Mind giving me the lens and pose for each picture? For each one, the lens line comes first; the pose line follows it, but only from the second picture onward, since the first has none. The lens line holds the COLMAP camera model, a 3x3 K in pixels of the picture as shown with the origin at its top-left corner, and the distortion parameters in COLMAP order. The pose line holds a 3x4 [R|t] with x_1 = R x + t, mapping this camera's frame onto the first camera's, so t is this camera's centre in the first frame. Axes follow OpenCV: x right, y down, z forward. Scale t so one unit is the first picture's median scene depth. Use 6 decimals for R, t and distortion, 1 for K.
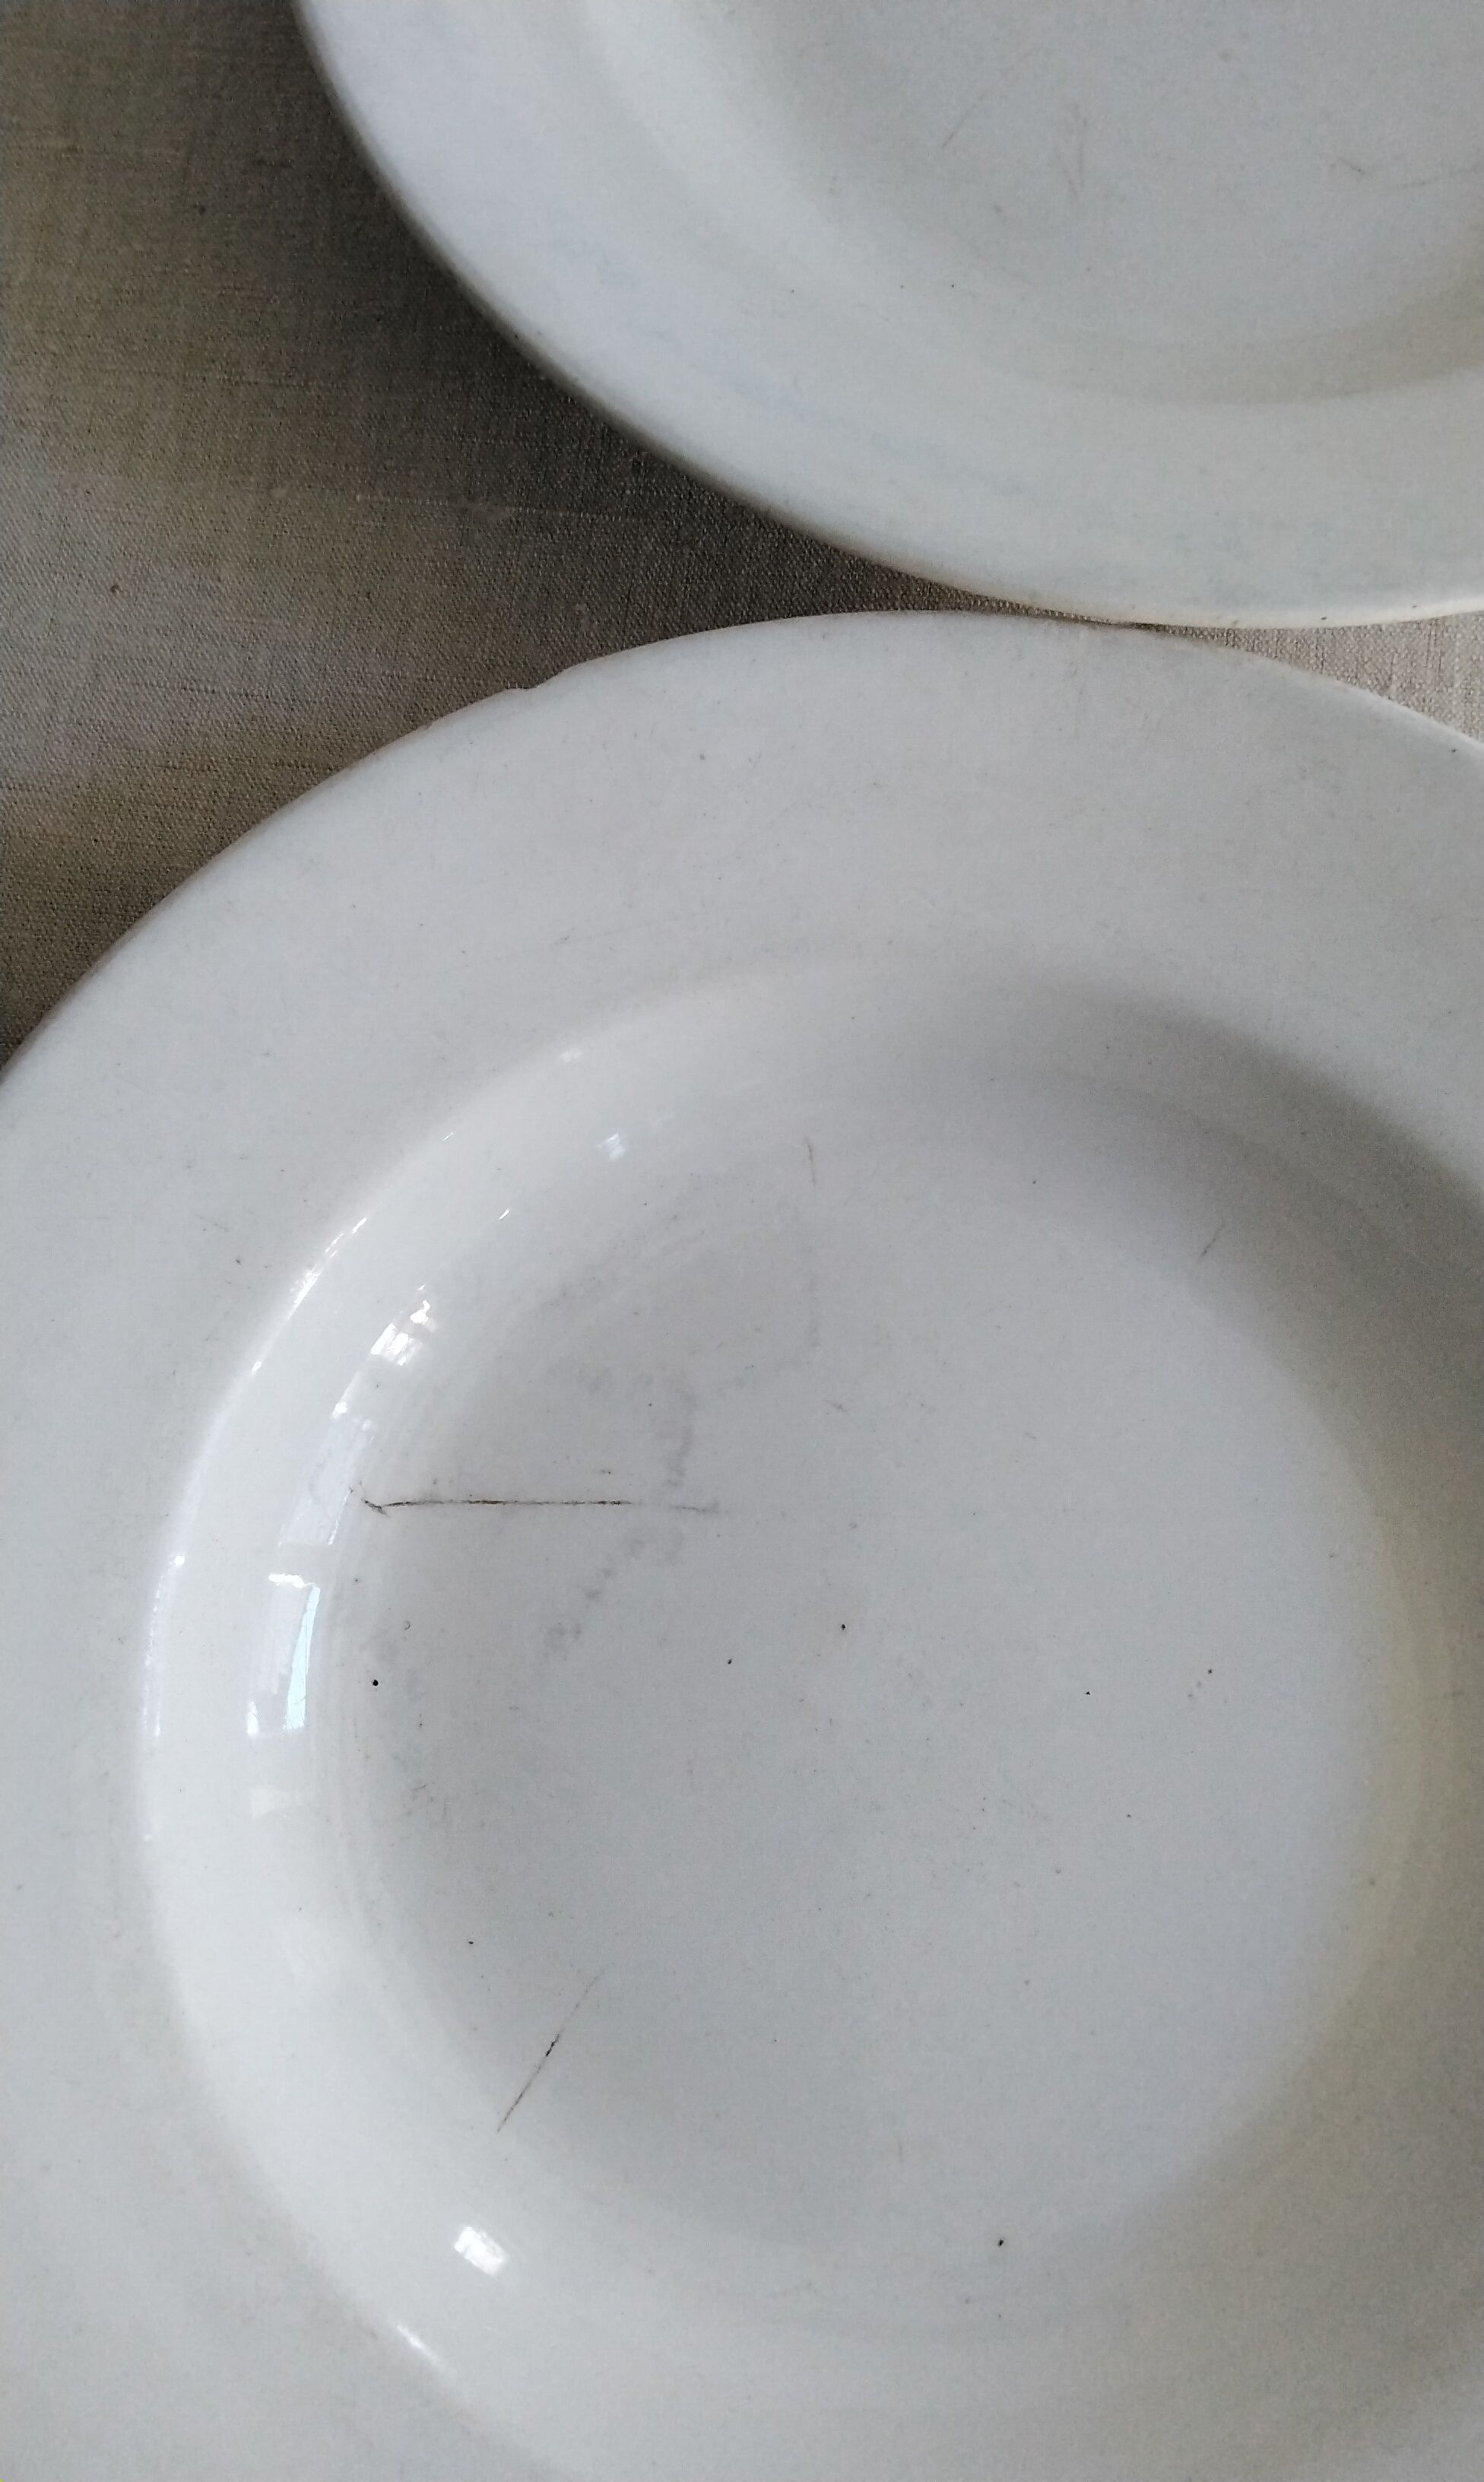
lens RADIAL K [[1902.9, 0, 742.0], [0, 1902.9, 1241.0], [0, 0, 1]] dist [0.075065, -0.153116]
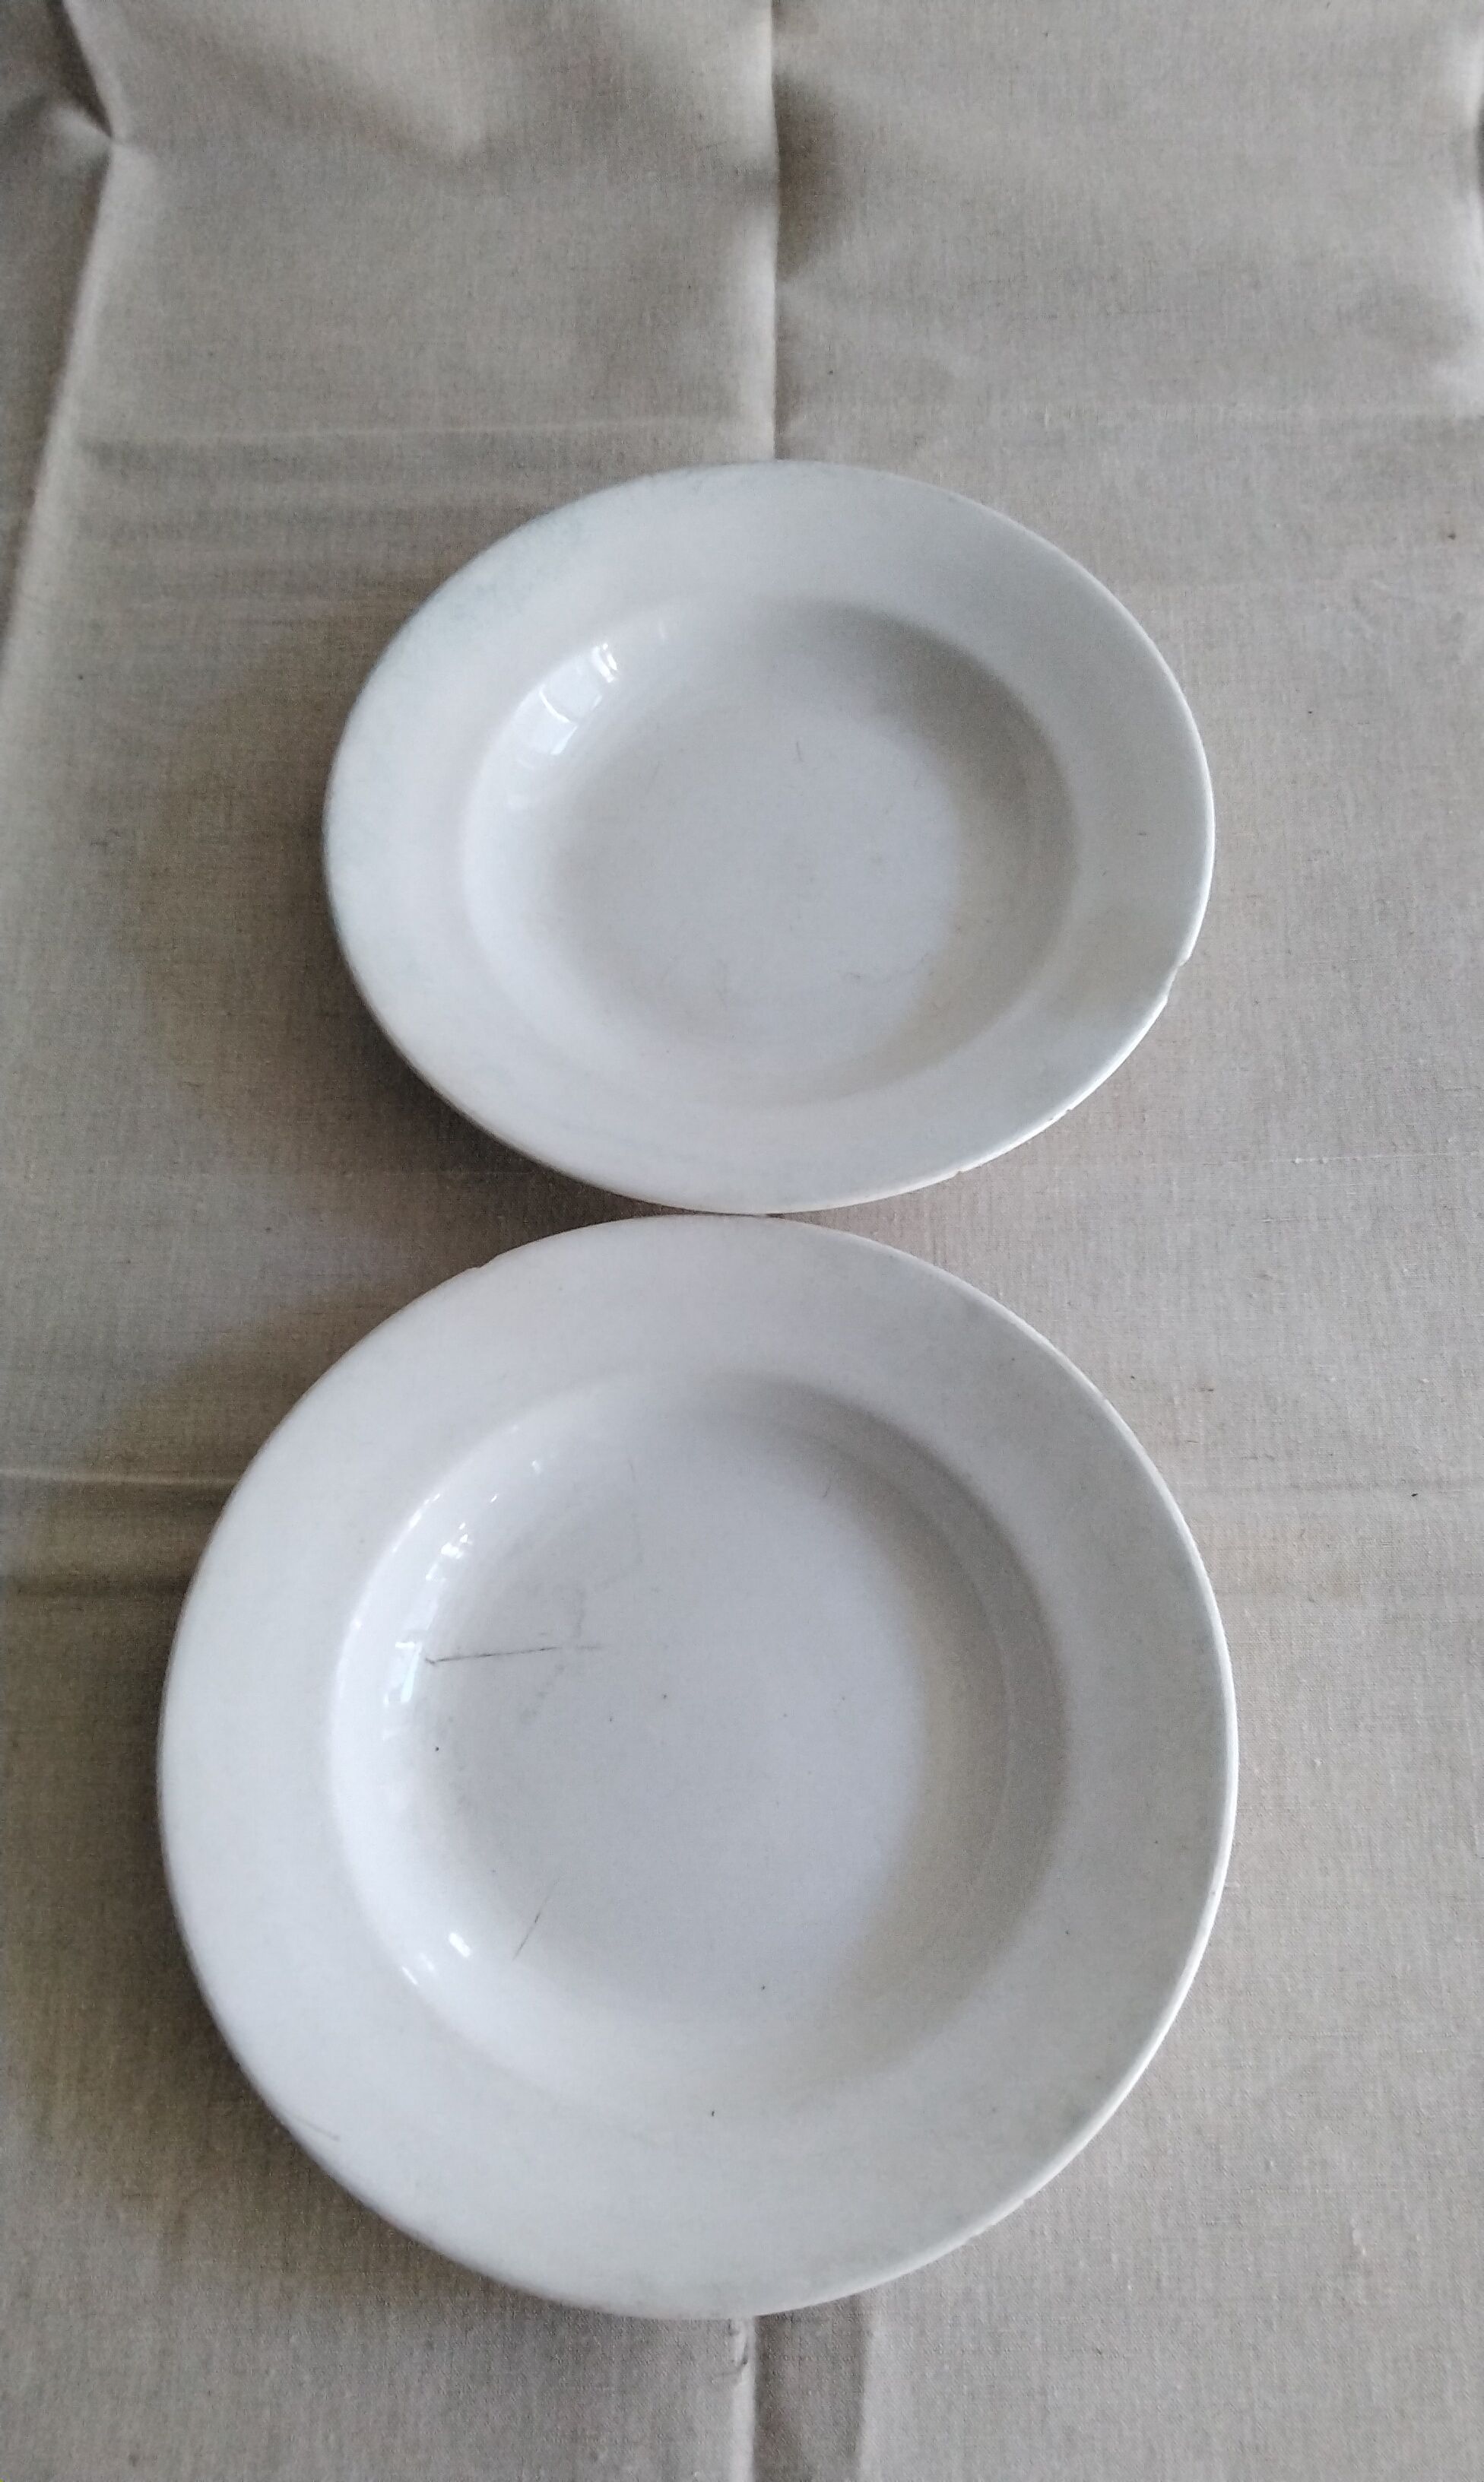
lens RADIAL K [[1902.9, 0, 742.0], [0, 1902.9, 1241.0], [0, 0, 1]] dist [0.075065, -0.153116]
pose [[0.994583, -0.095036, 0.042109, 0.093667], [0.101860, 0.971836, -0.212506, 0.169073], [-0.020727, 0.215644, 0.976252, -1.087114]]
